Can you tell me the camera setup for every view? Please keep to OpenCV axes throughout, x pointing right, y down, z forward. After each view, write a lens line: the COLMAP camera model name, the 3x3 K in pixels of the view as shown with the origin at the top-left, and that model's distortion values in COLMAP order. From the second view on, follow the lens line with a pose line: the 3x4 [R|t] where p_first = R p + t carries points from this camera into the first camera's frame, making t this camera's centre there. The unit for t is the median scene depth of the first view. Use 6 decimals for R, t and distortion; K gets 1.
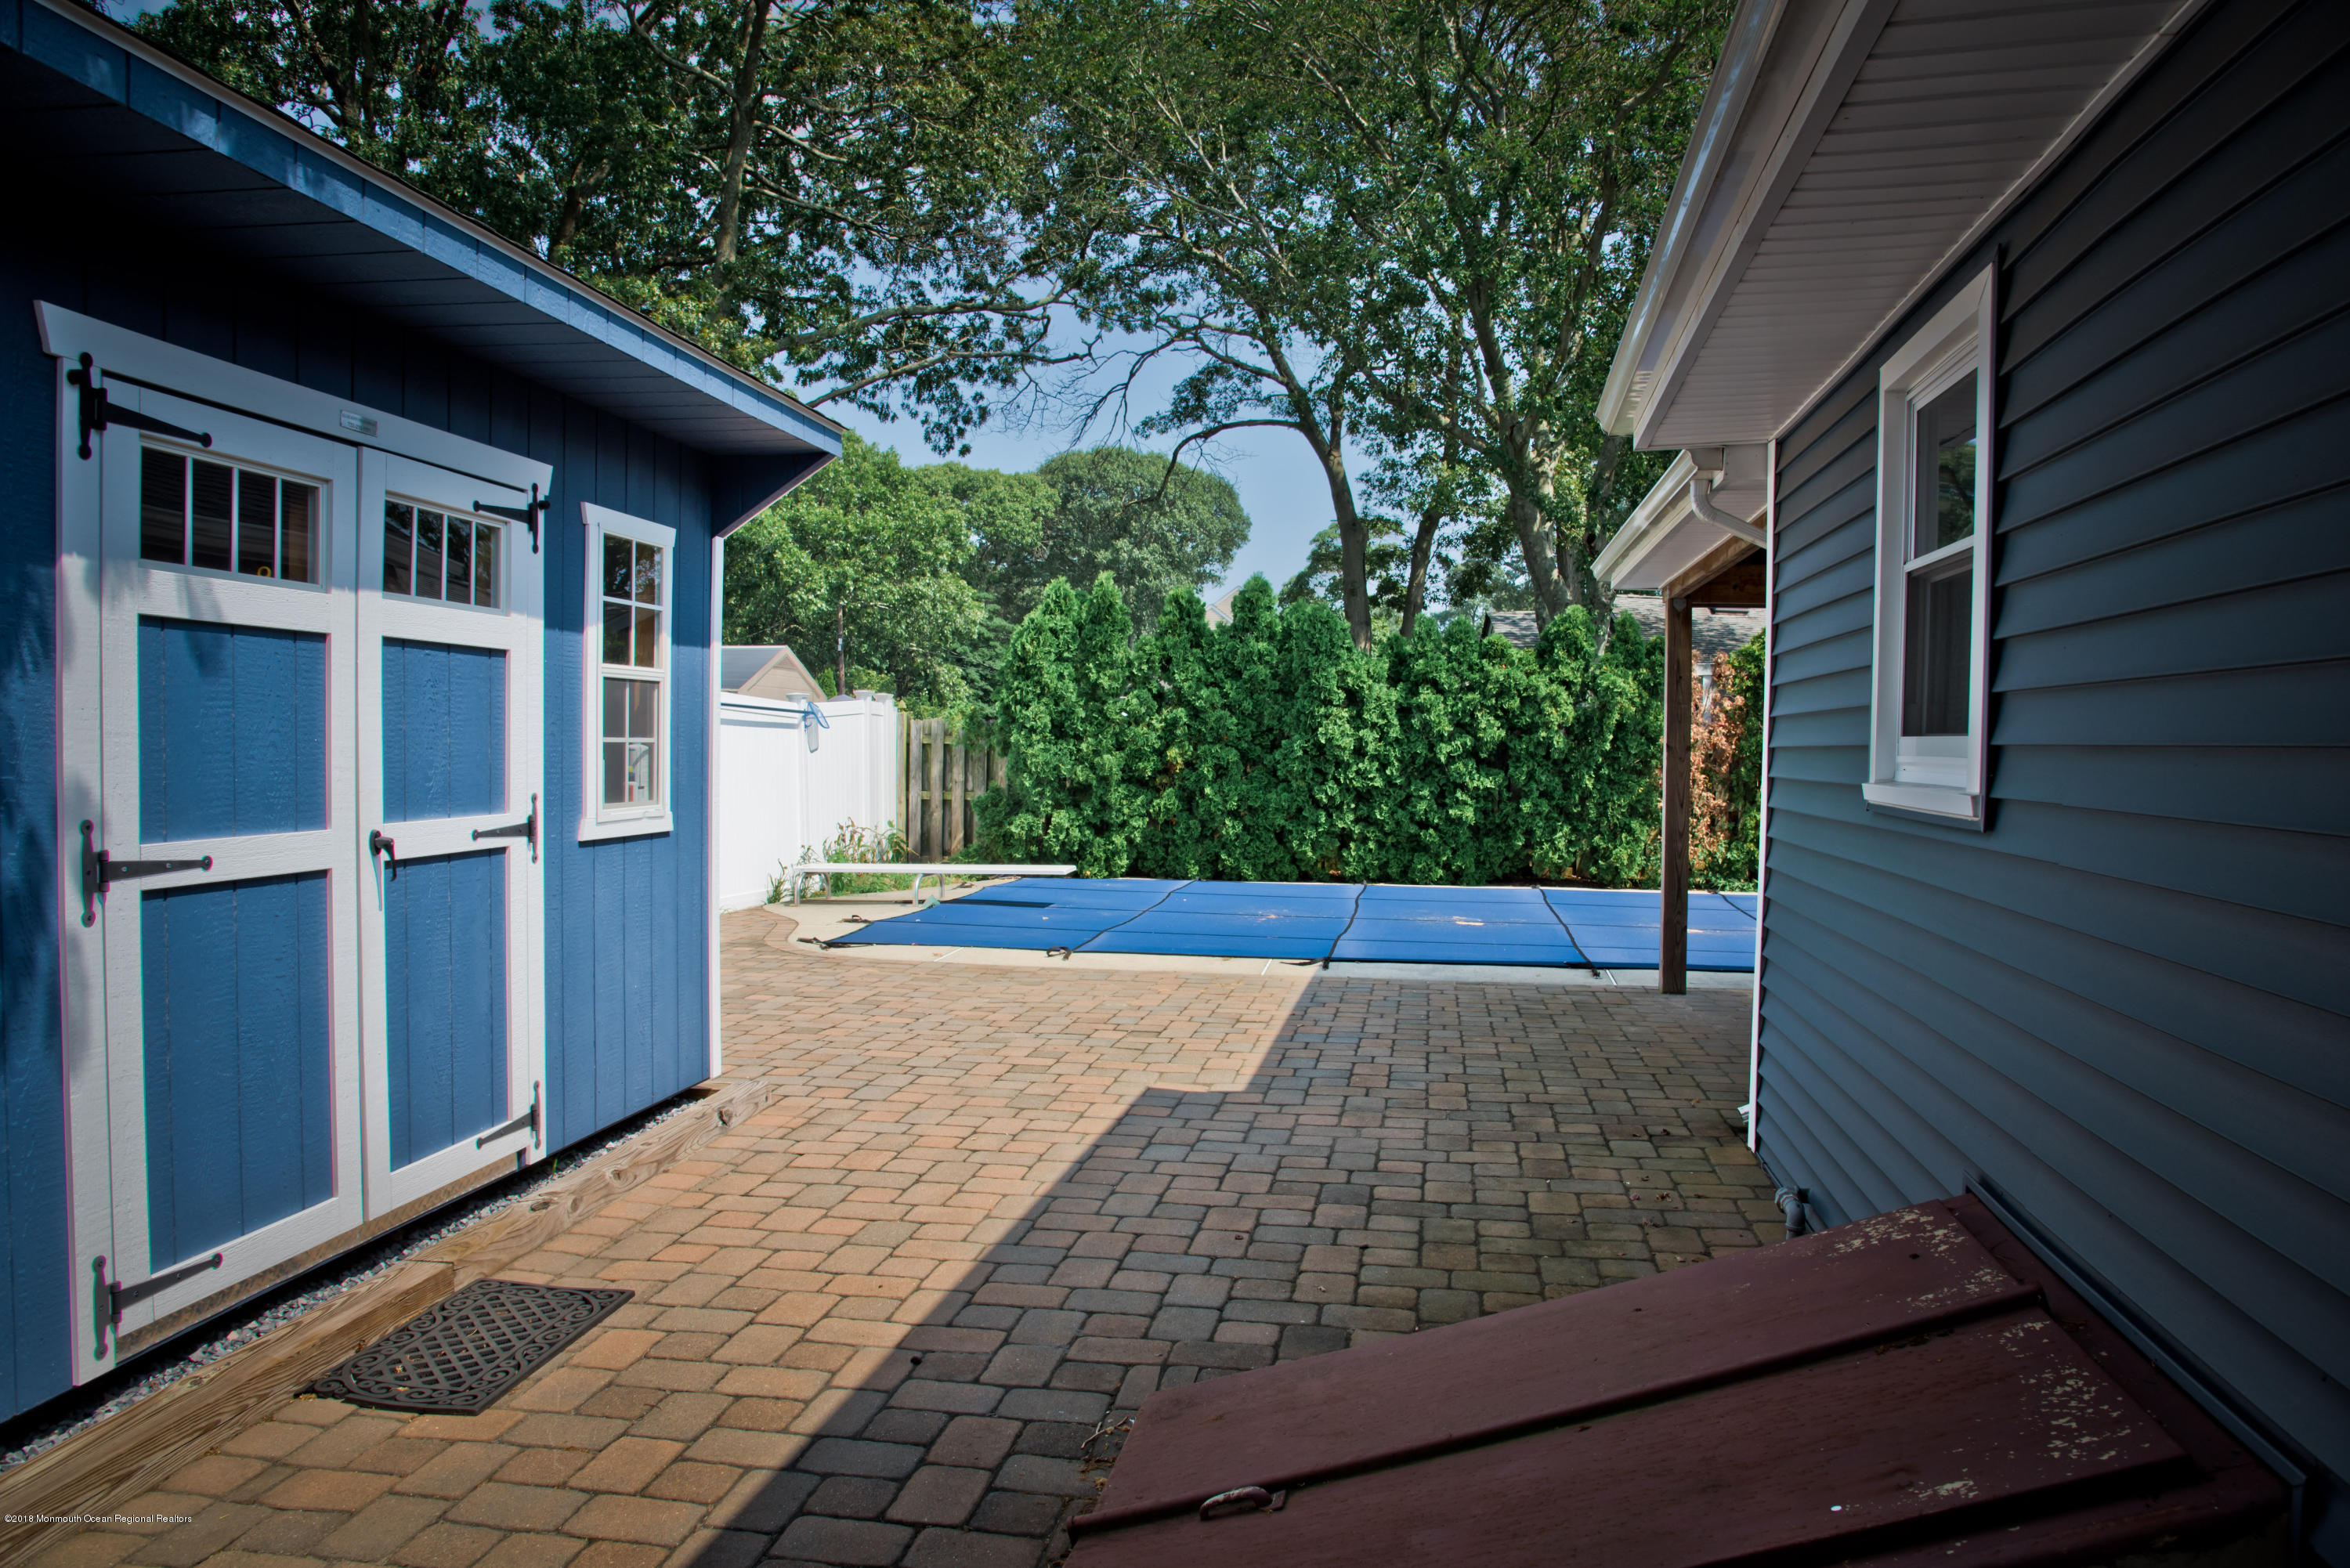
lens RADIAL K [[1610.1, 0, 1165.4], [0, 1610.1, 778.1], [0, 0, 1]] dist [-0.086601, 0.027724]
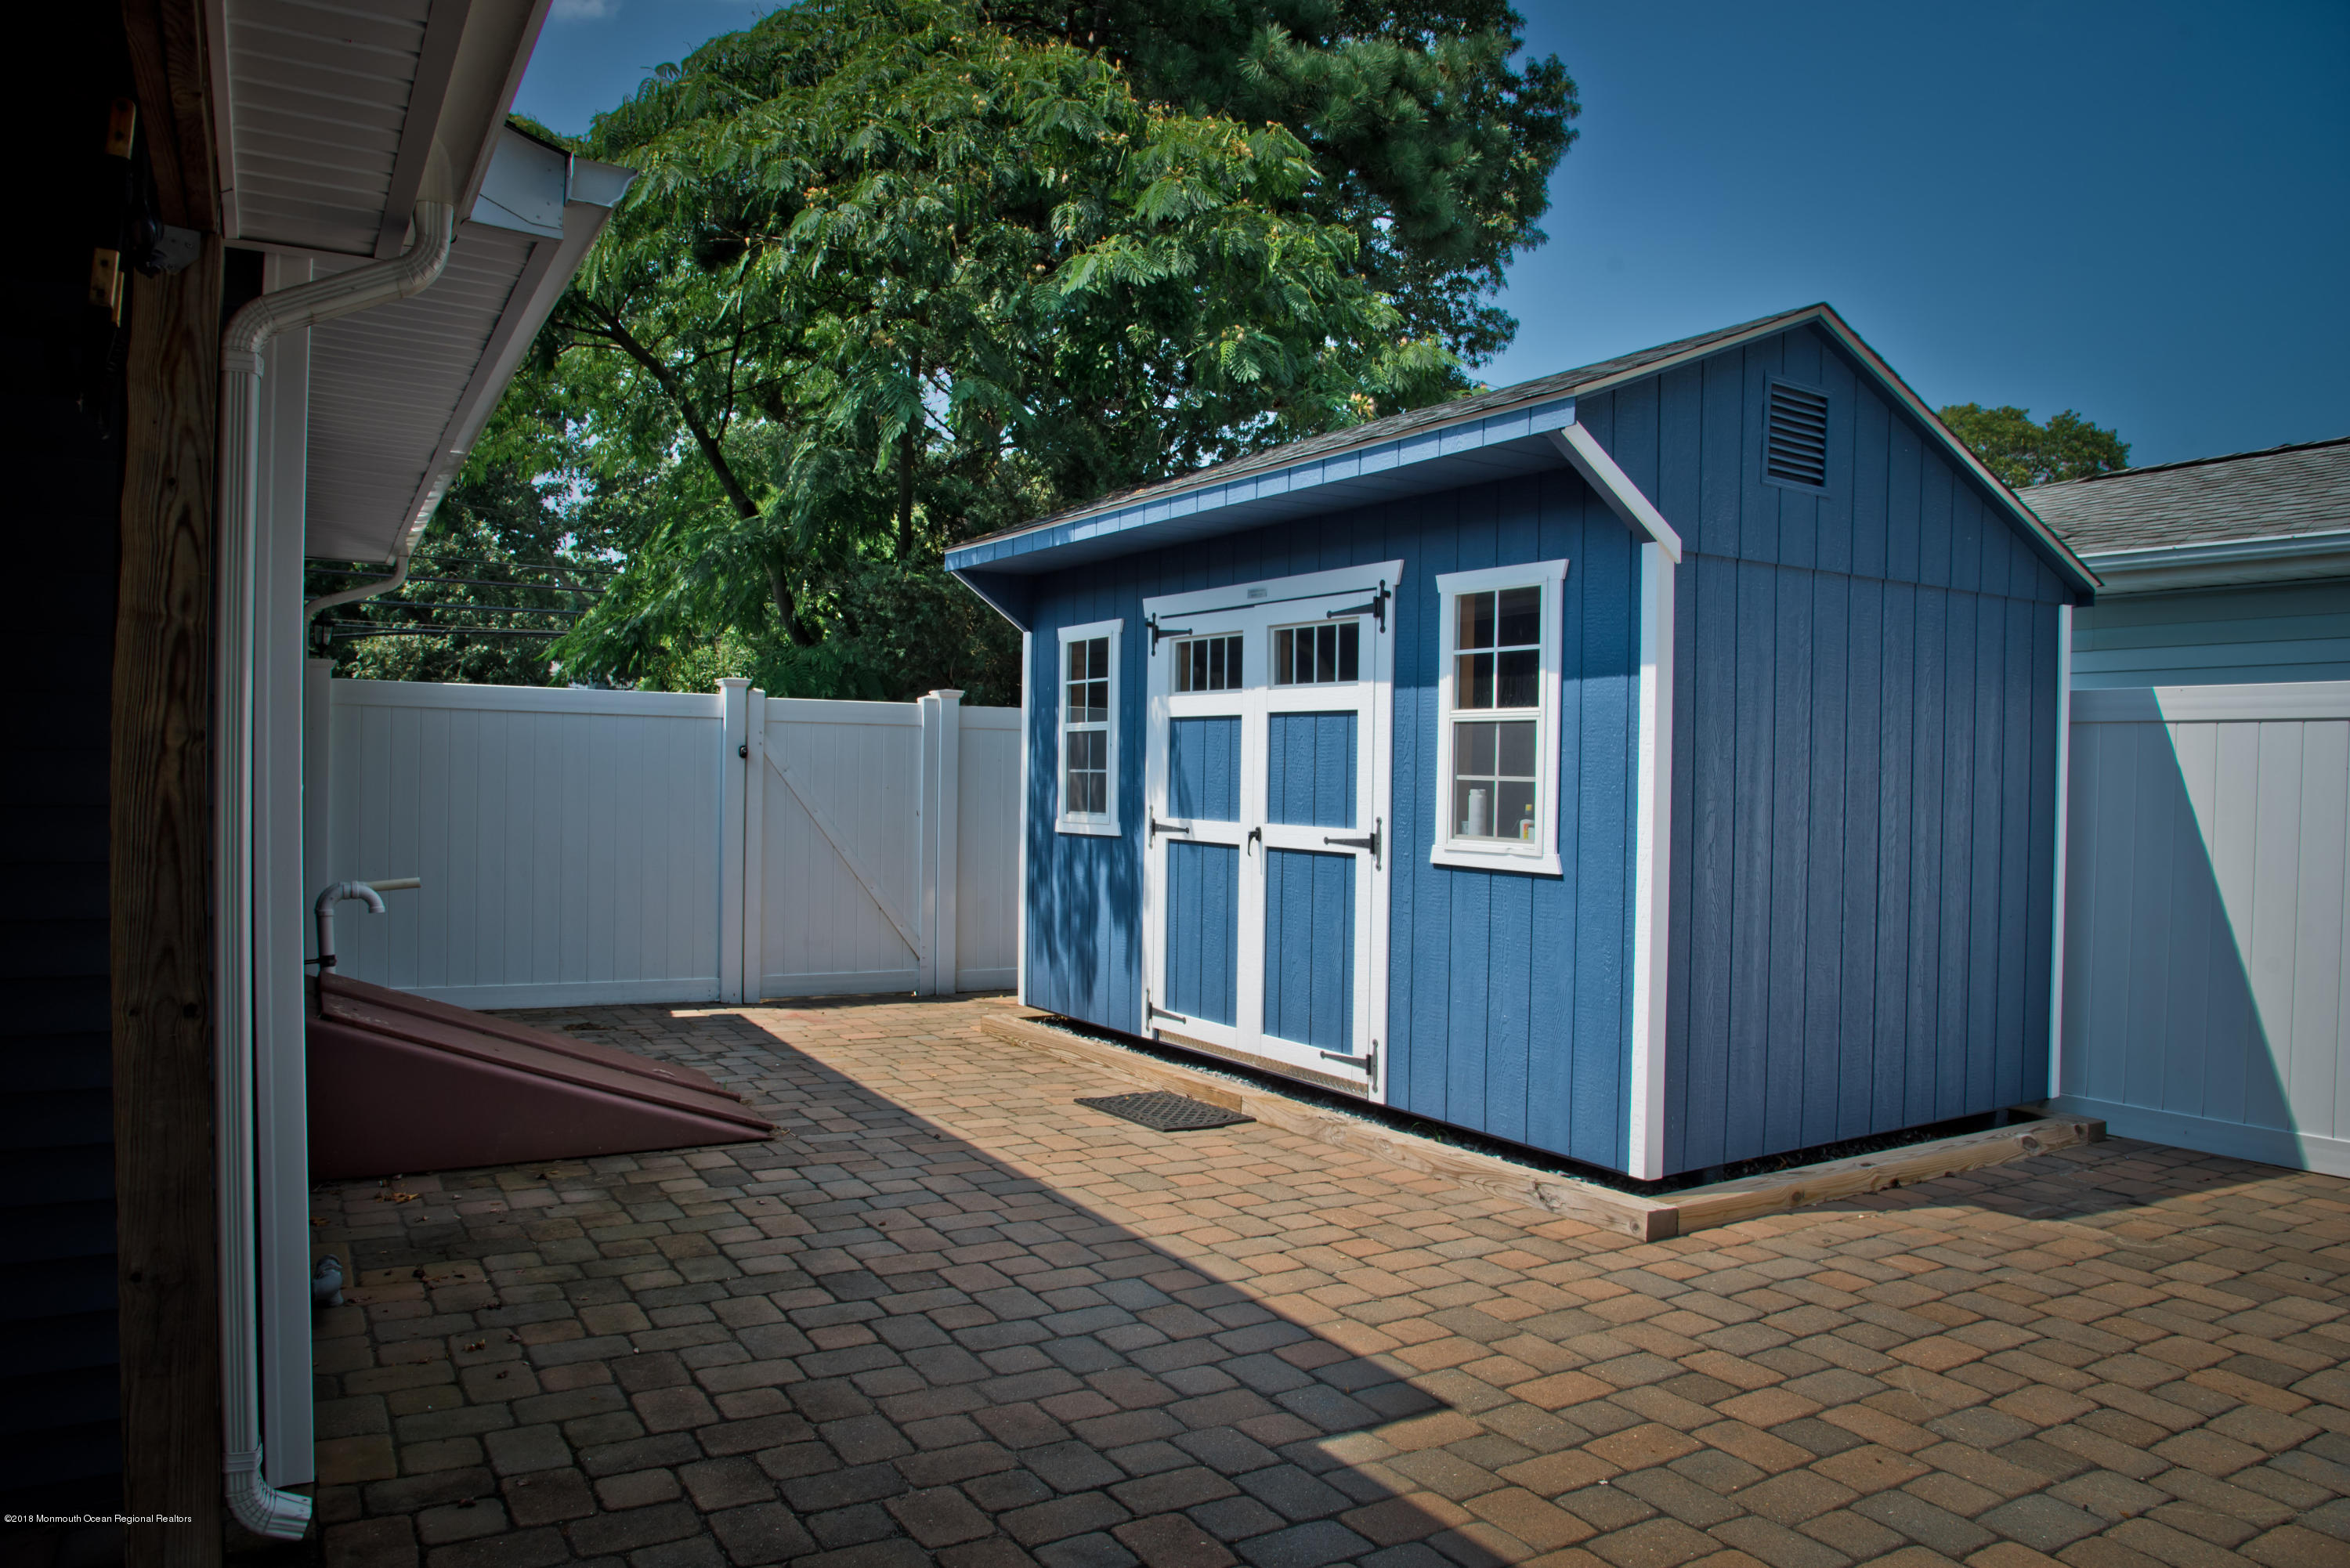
lens RADIAL K [[1610.1, 0, 1169.1], [0, 1610.1, 788.0], [0, 0, 1]] dist [-0.086601, 0.027724]
pose [[-0.760874, -0.015777, -0.648707, 0.593584], [-0.040418, 0.998916, 0.023112, -0.038035], [0.647639, 0.043805, -0.760687, 1.905364]]
